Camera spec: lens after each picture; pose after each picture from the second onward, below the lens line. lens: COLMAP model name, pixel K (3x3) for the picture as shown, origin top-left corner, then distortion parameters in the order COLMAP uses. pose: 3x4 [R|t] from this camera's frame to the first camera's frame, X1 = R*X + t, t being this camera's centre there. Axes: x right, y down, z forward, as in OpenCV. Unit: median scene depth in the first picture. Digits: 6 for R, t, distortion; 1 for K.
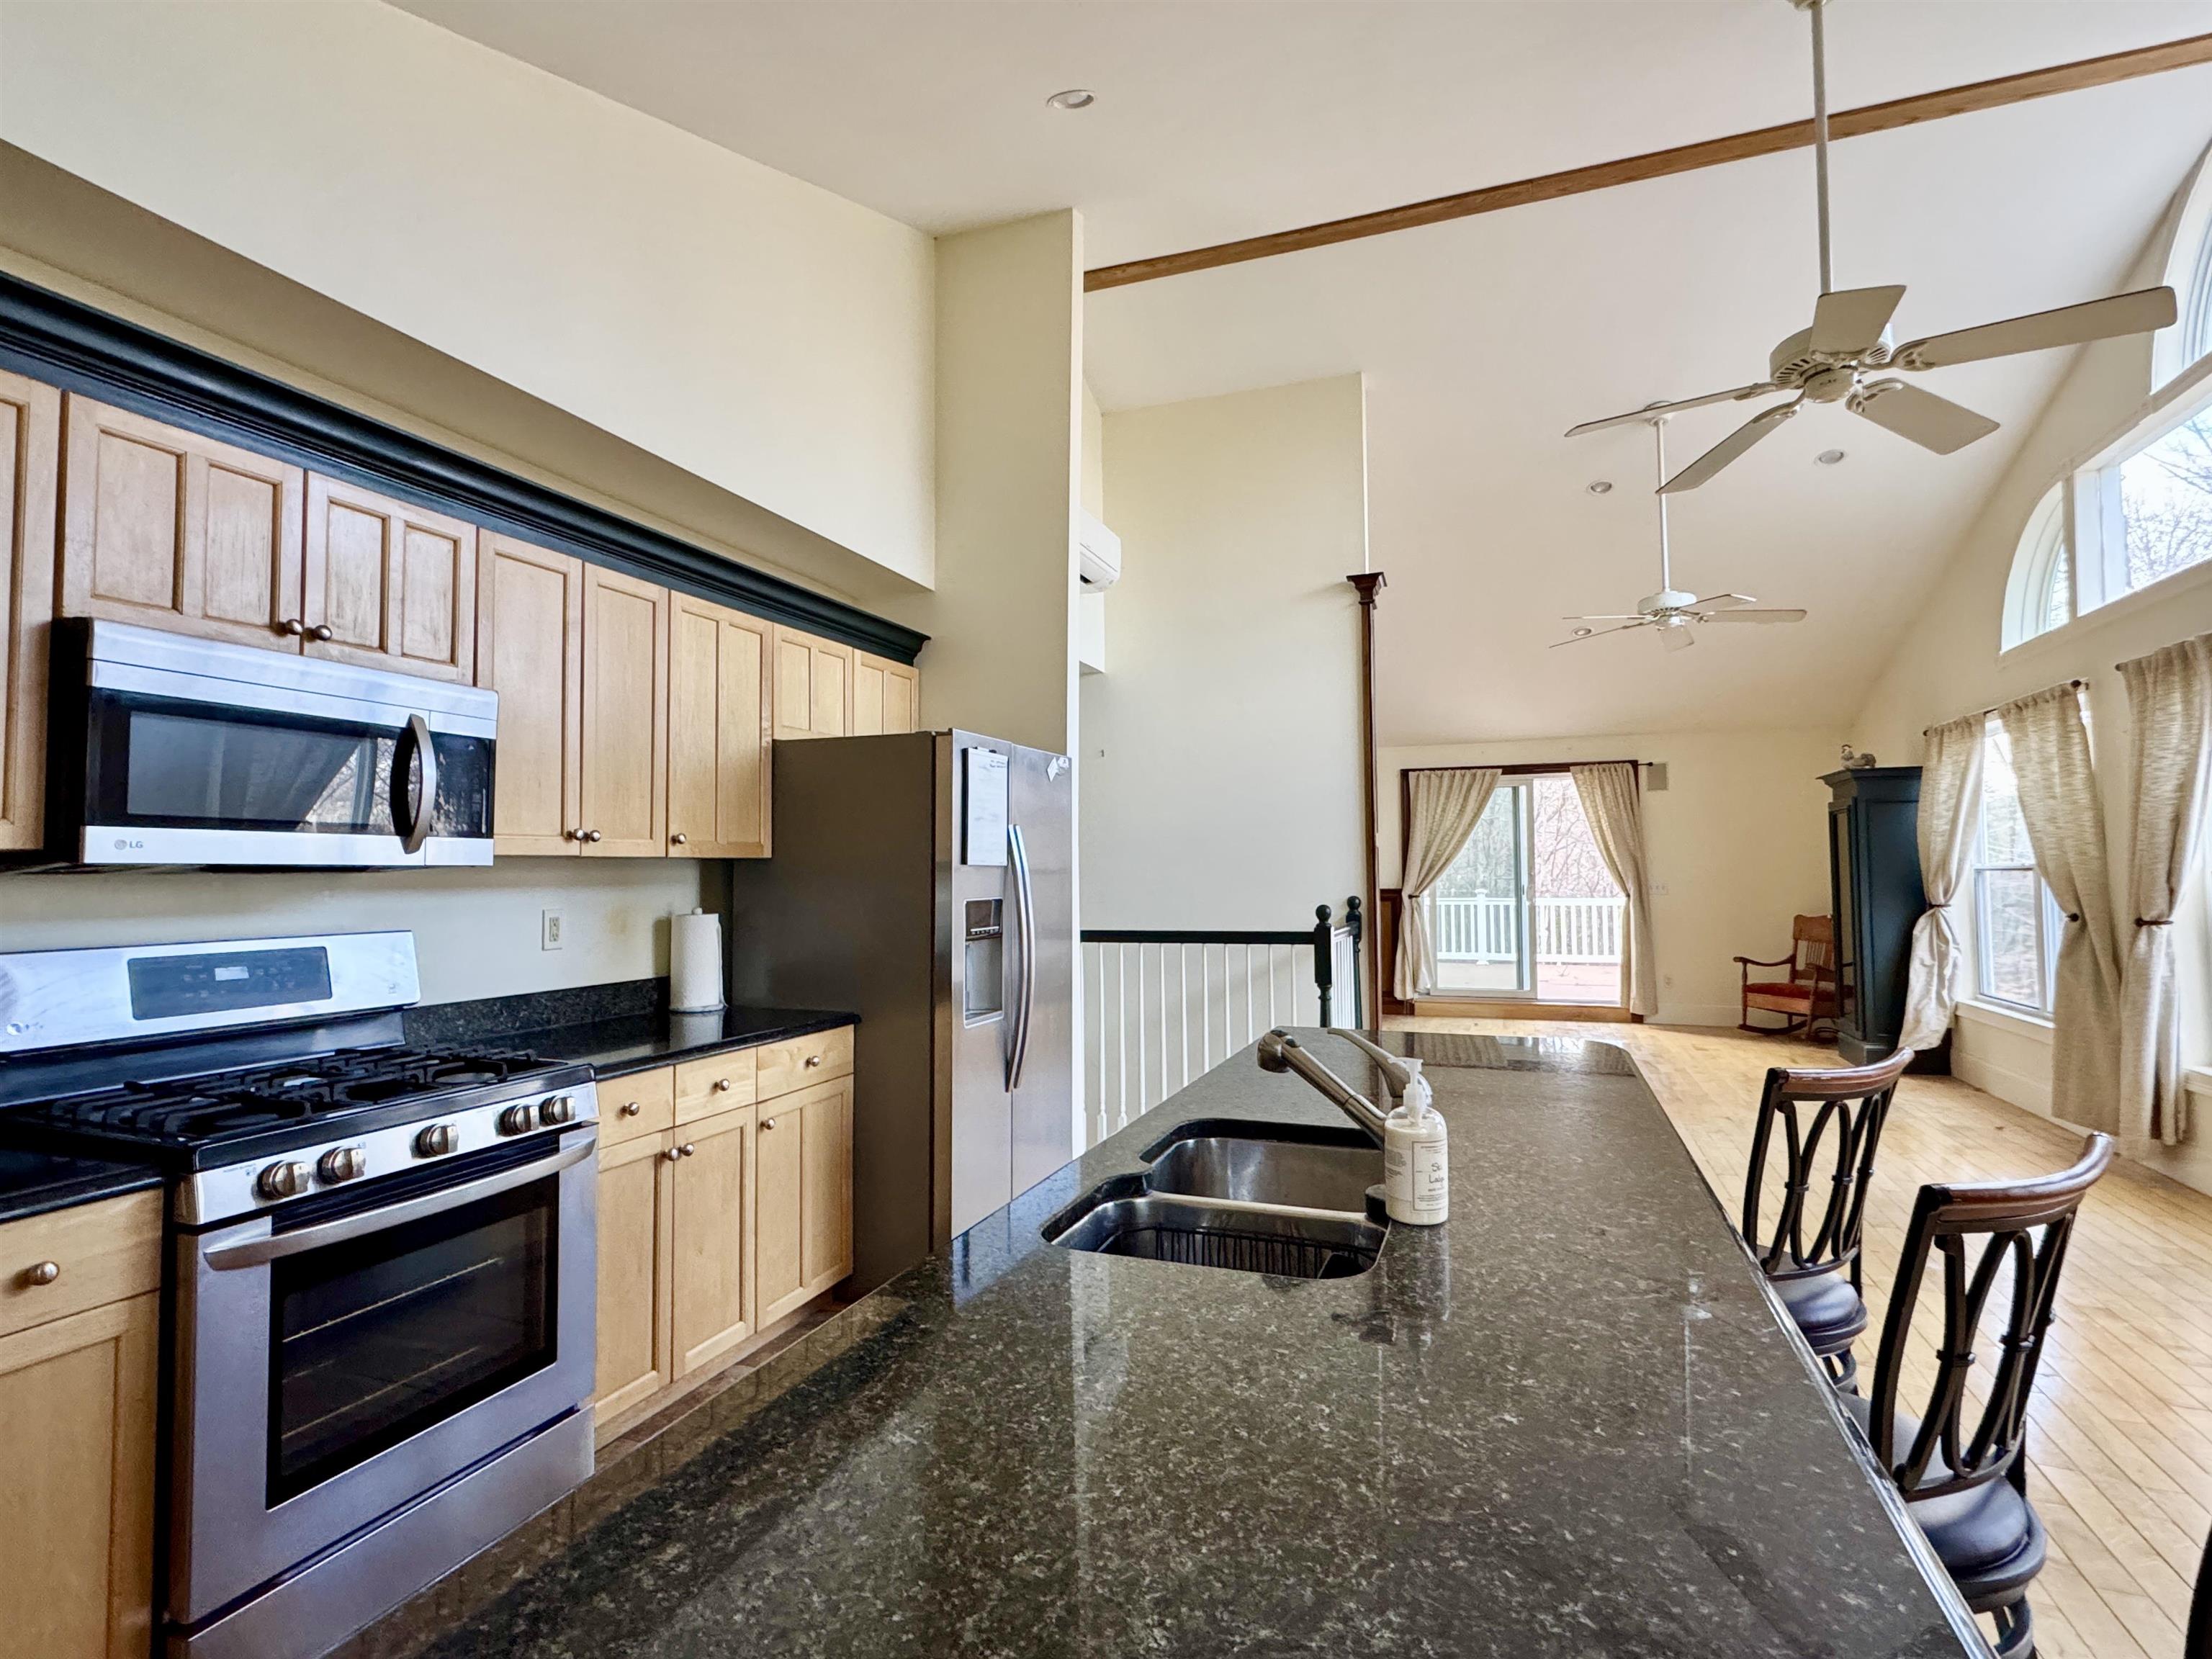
lens RADIAL K [[1081.6, 0, 1101.8], [0, 1081.6, 826.1], [0, 0, 1]] dist [-0.003883, 0.000725]
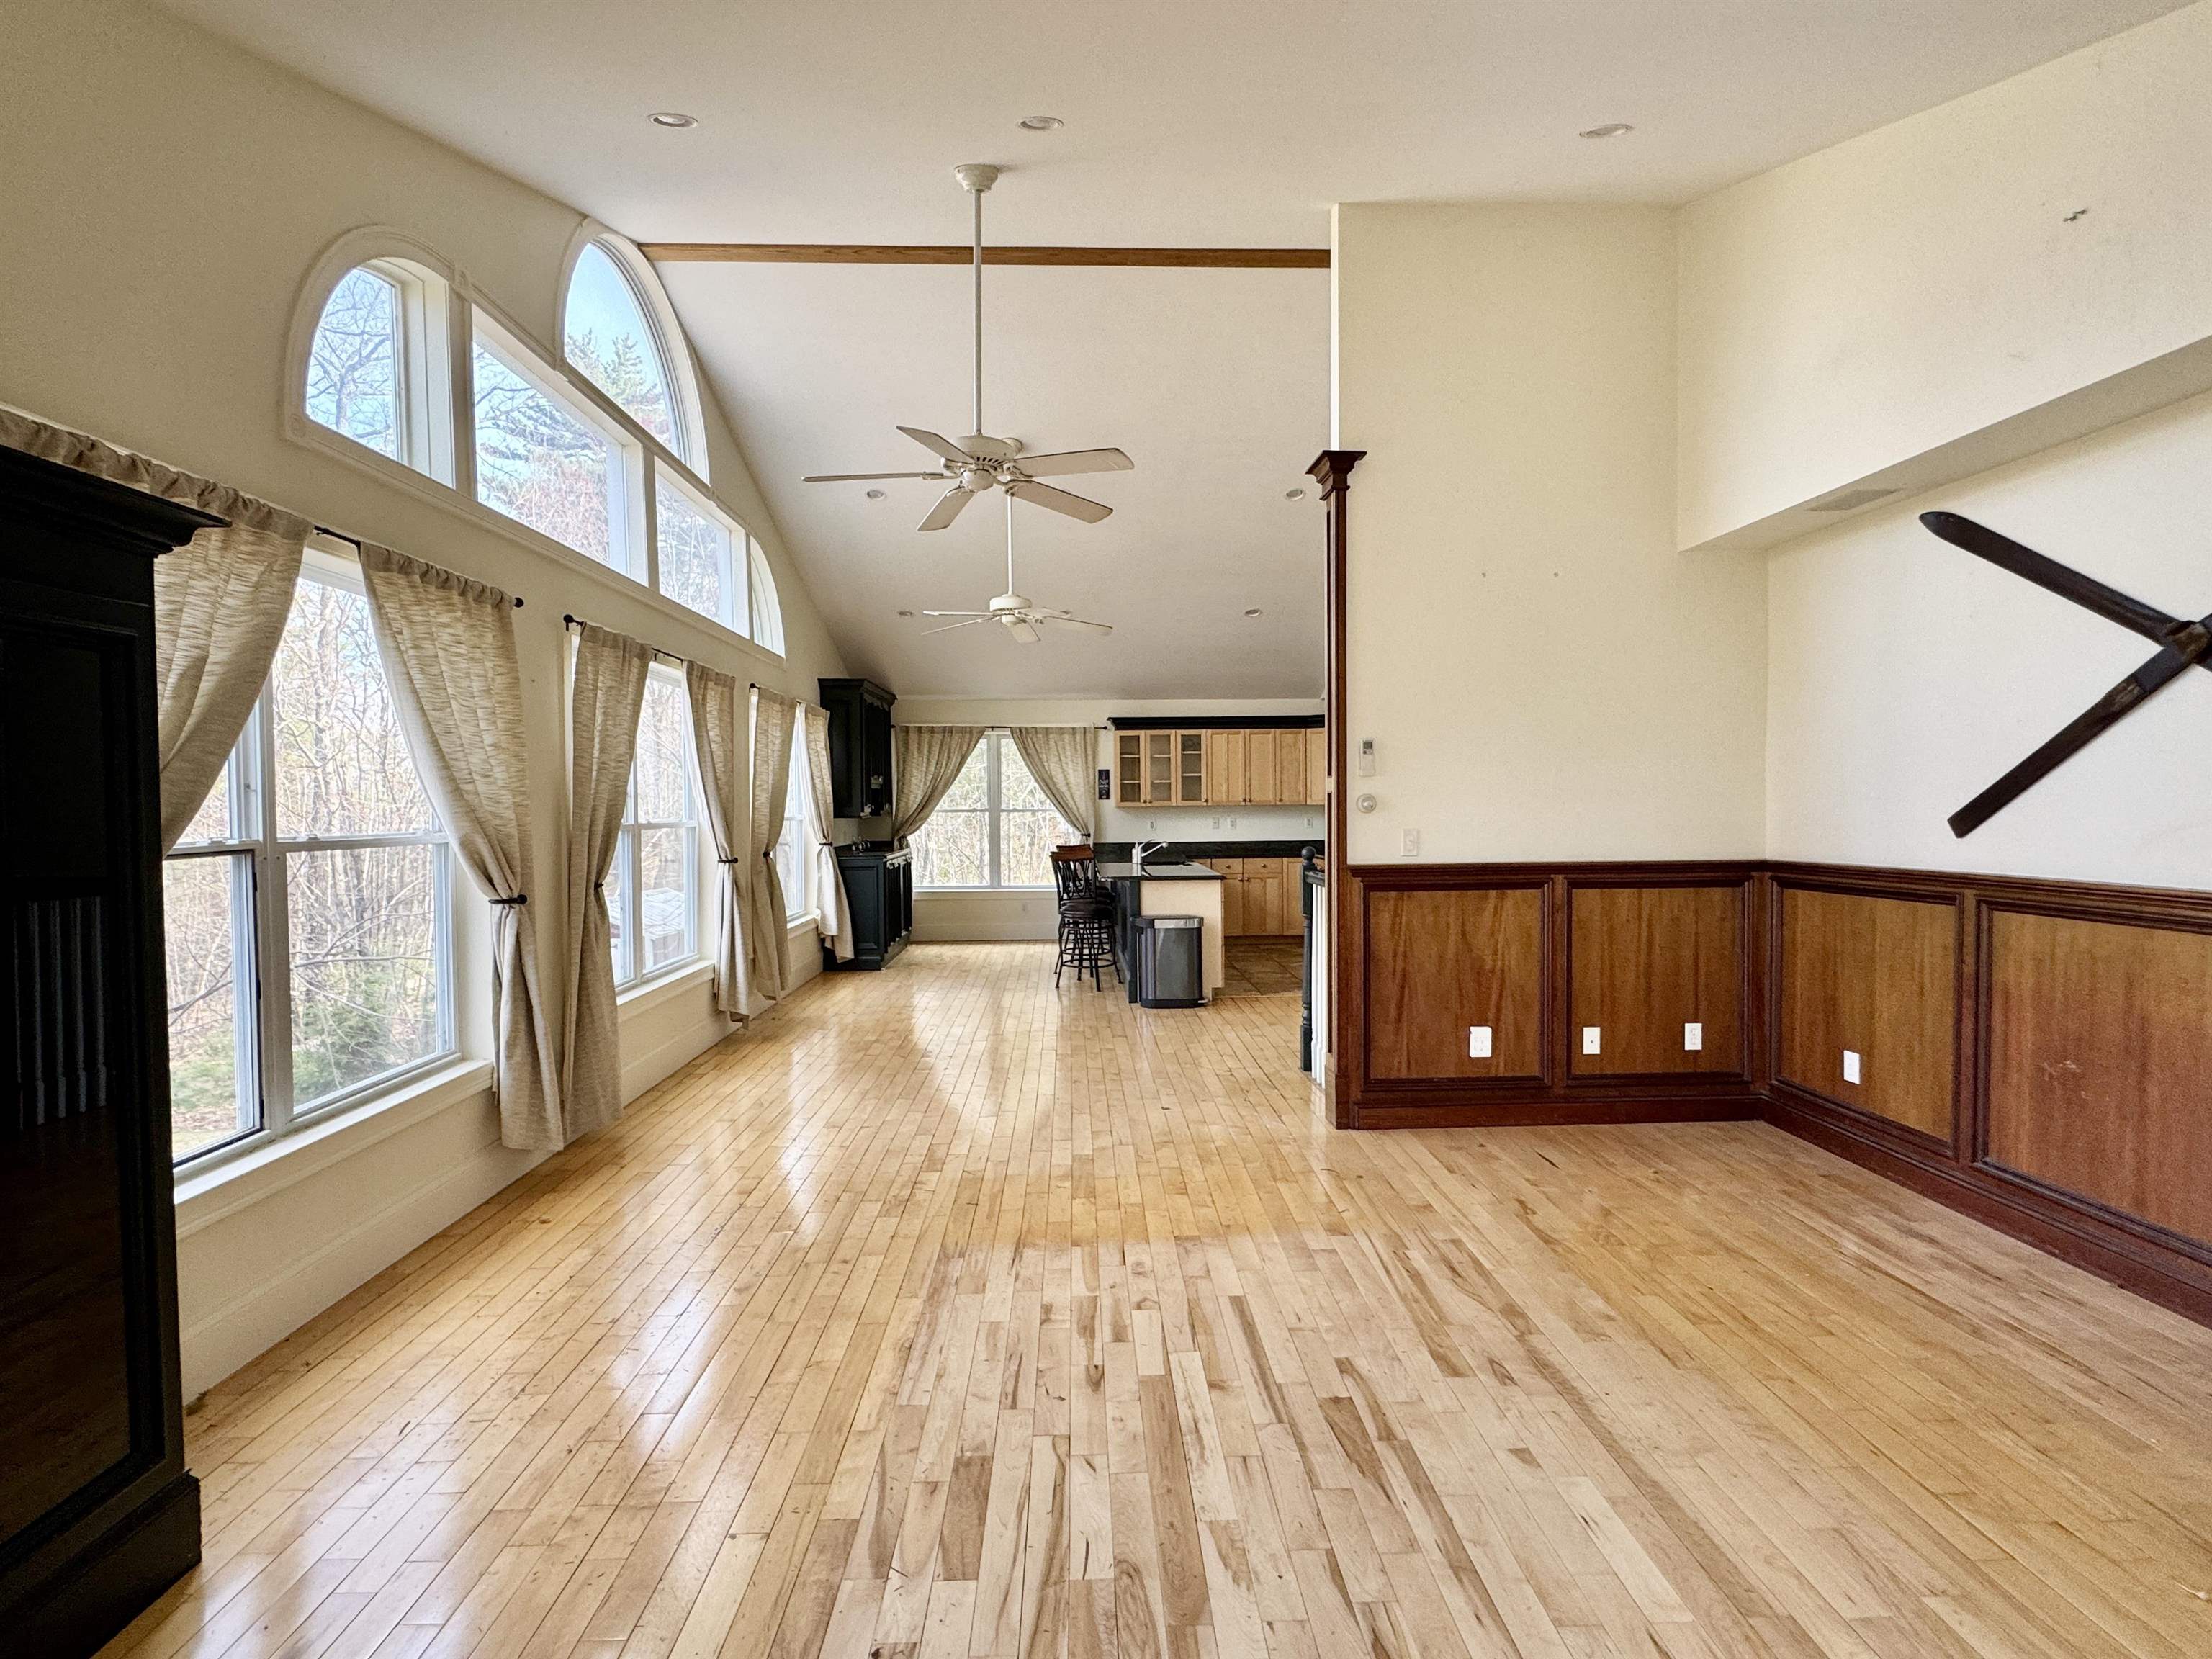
lens RADIAL K [[1044.6, 0, 1098.2], [0, 1044.6, 834.0], [0, 0, 1]] dist [-0.000756, -0.000564]
pose [[-0.924446, 0.026612, -0.380382, 0.804896], [0.031714, 0.999471, -0.007151, 0.056455], [0.379991, -0.018674, -0.924802, 1.859900]]
